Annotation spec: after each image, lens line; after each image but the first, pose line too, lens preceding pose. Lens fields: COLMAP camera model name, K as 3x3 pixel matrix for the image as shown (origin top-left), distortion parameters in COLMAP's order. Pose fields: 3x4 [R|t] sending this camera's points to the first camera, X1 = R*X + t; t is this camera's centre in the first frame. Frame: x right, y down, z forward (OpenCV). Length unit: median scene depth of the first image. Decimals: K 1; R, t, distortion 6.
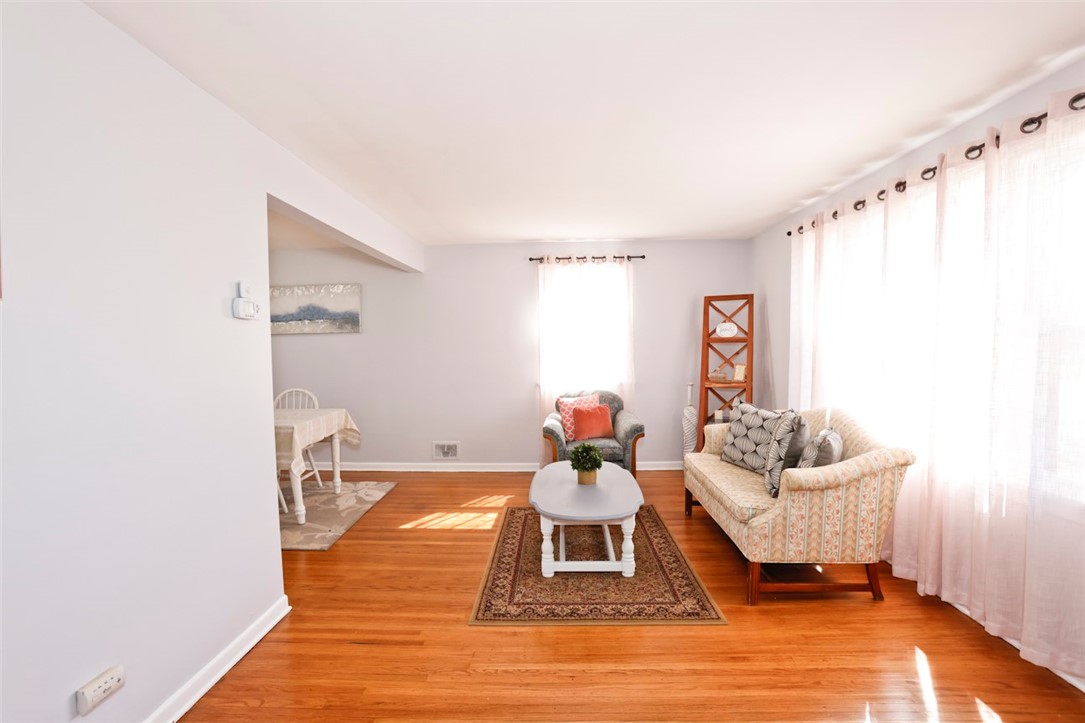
lens RADIAL K [[497.7, 0, 540.9], [0, 497.7, 365.3], [0, 0, 1]] dist [-0.070083, 0.031312]
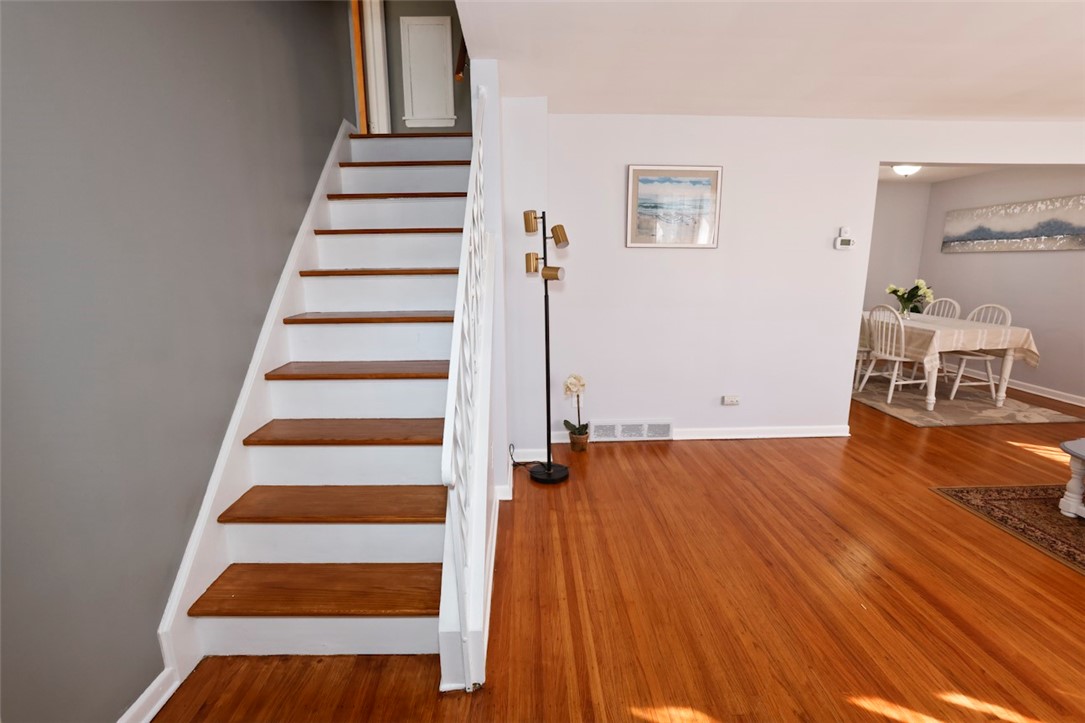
lens RADIAL K [[497.7, 0, 540.9], [0, 497.7, 365.3], [0, 0, 1]] dist [-0.070083, 0.031312]
pose [[0.075439, 0.225856, -0.971235, 0.553680], [-0.037715, 0.973960, 0.223560, -0.022704], [0.996437, 0.019765, 0.081992, -0.085780]]
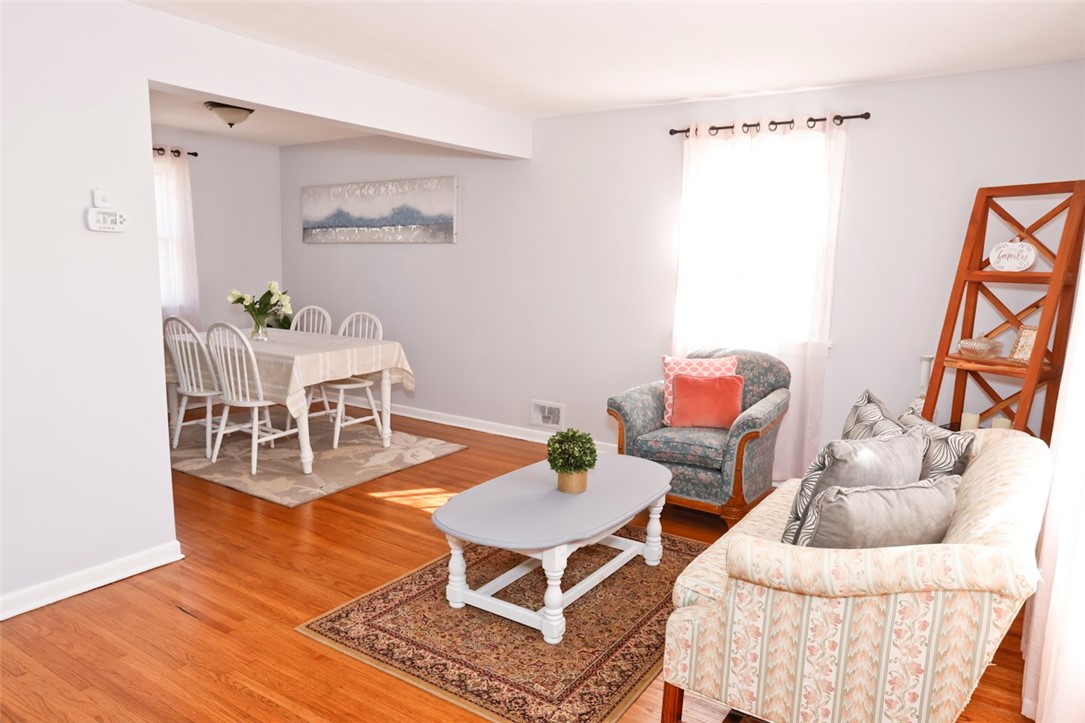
lens RADIAL K [[728.8, 0, 525.4], [0, 728.8, 364.9], [0, 0, 1]] dist [-0.070301, 0.093867]
pose [[0.844654, 0.111186, -0.523638, 0.421359], [-0.055575, 0.991120, 0.120803, -0.029408], [0.532419, -0.072936, 0.843333, 0.146872]]
